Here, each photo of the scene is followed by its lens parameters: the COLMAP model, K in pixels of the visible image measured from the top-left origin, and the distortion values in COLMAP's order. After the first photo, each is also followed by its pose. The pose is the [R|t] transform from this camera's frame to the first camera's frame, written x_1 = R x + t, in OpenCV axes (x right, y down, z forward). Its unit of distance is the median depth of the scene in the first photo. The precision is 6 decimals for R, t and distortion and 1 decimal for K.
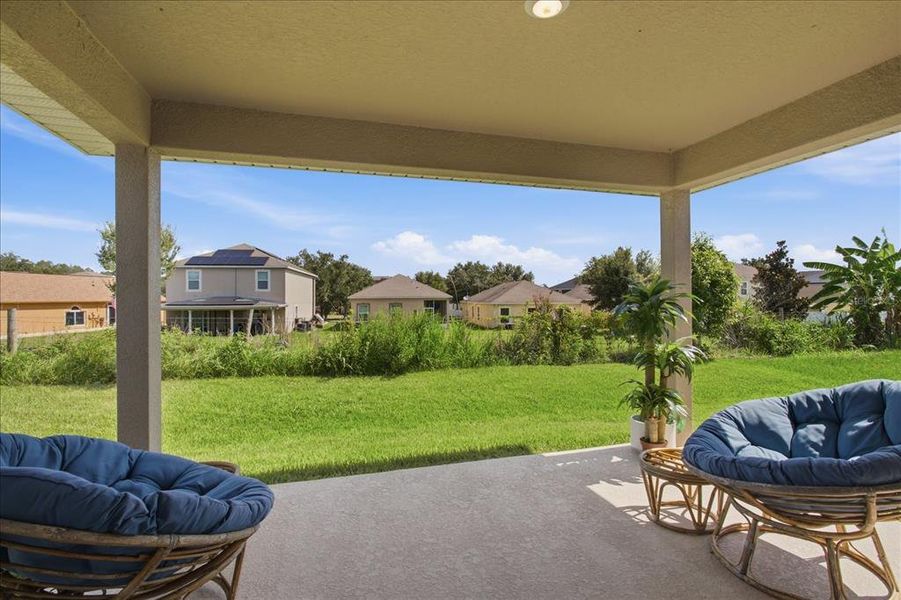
lens RADIAL K [[423.1, 0, 451.3], [0, 423.1, 299.7], [0, 0, 1]] dist [0.001525, 0.001390]
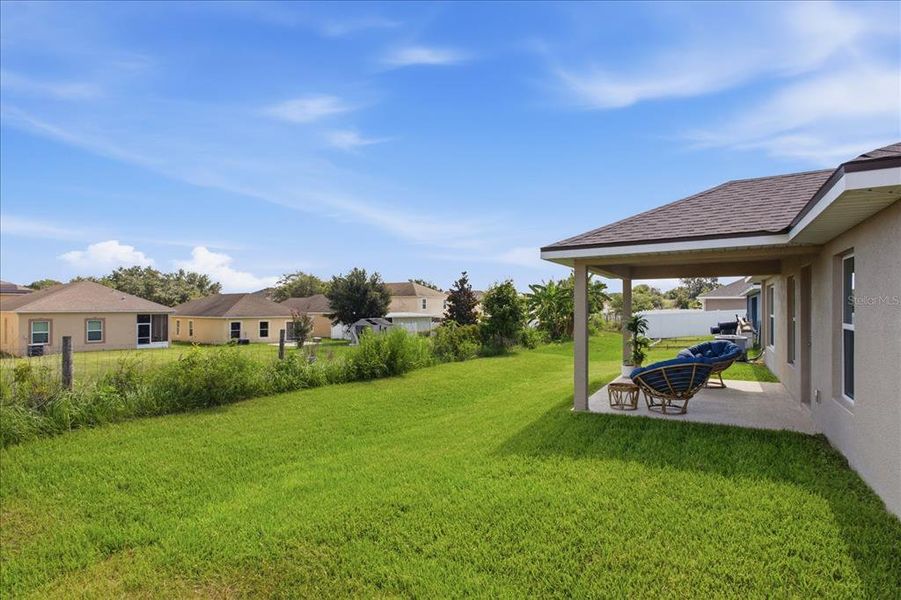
lens RADIAL K [[423.1, 0, 451.3], [0, 423.1, 299.7], [0, 0, 1]] dist [0.001525, 0.001390]
pose [[0.747459, 0.019549, 0.664020, -0.187841], [-0.000745, 0.999591, -0.028589, -0.004980], [-0.664307, 0.020875, 0.747168, -0.023292]]
